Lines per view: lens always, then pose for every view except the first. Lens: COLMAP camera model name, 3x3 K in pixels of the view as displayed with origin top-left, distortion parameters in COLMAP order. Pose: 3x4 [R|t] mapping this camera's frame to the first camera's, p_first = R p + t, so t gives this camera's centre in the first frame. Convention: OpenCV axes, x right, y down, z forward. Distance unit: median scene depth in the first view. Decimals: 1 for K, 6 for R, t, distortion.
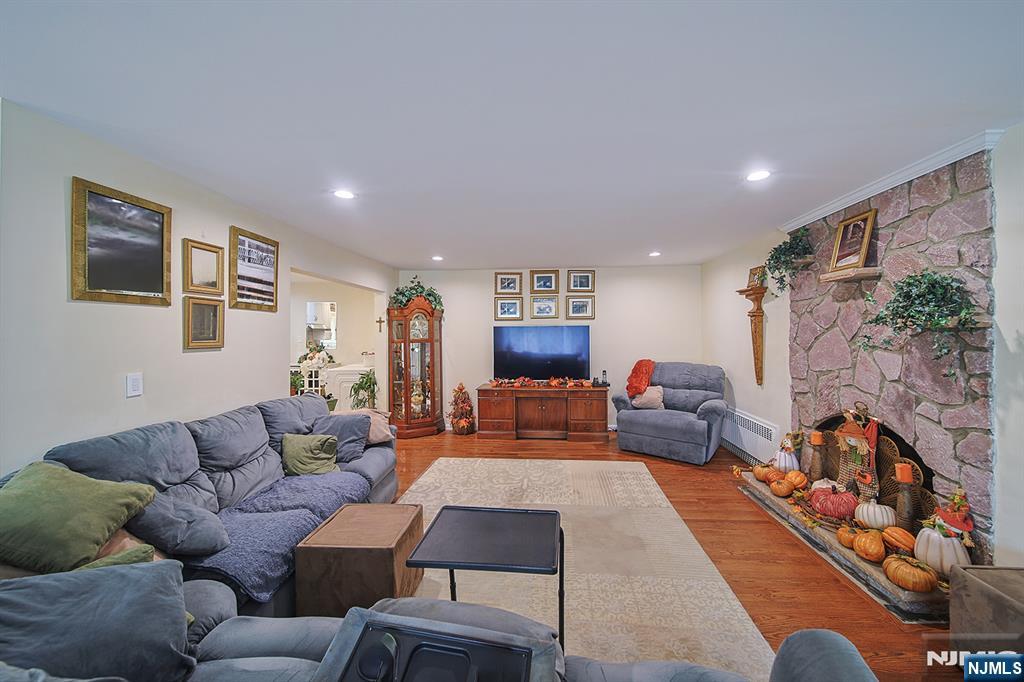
lens RADIAL K [[391.0, 0, 526.8], [0, 391.0, 330.8], [0, 0, 1]] dist [-0.000242, -0.000060]
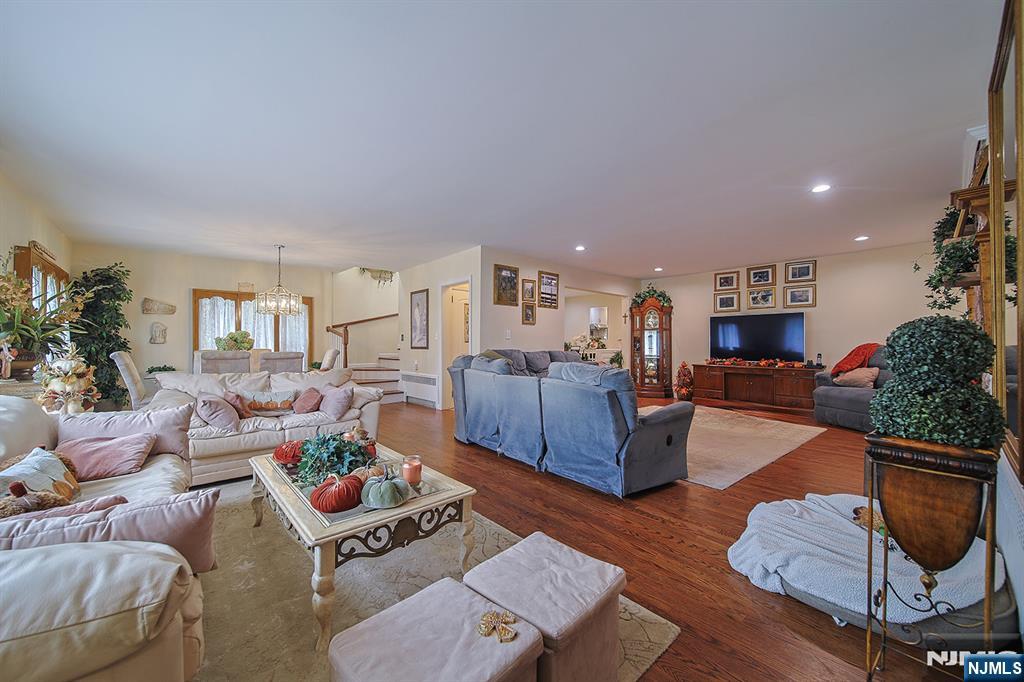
lens RADIAL K [[375.3, 0, 500.6], [0, 375.3, 341.1], [0, 0, 1]] dist [-0.000270, -0.000165]
pose [[0.692641, 0.007037, -0.721248, 0.472192], [-0.003469, 0.999973, 0.006424, 0.090545], [0.721274, -0.001948, 0.692647, -0.474805]]
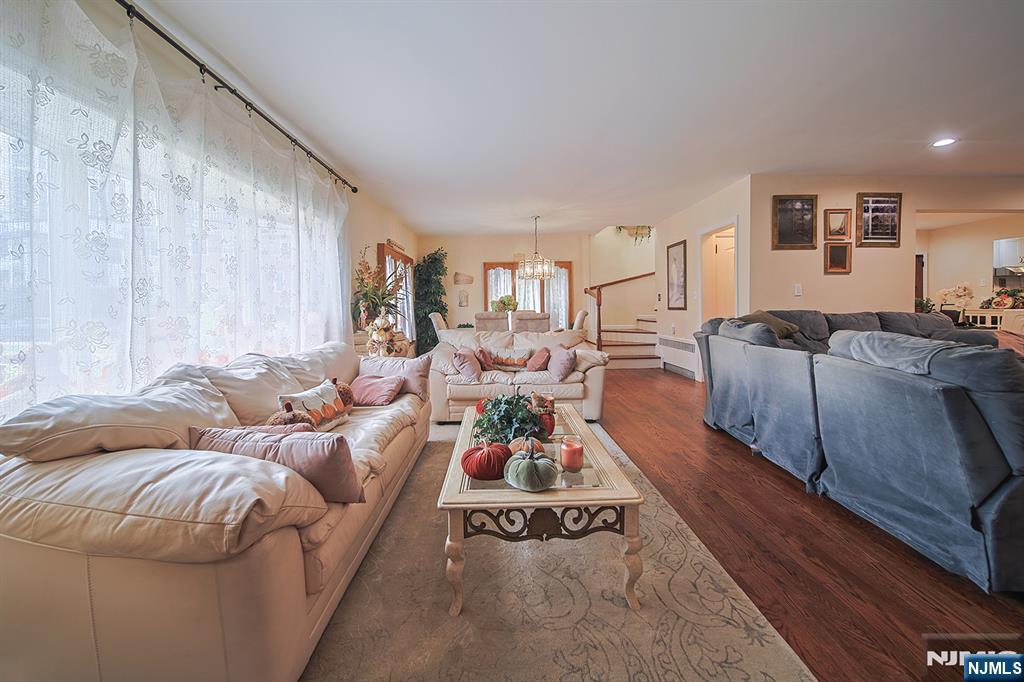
lens RADIAL K [[382.4, 0, 512.3], [0, 382.4, 313.2], [0, 0, 1]] dist [0.000542, -0.000419]
pose [[0.077219, 0.028921, -0.996595, 0.456174], [0.018174, 0.999372, 0.030409, 0.093076], [0.996848, -0.020460, 0.076645, -0.332211]]
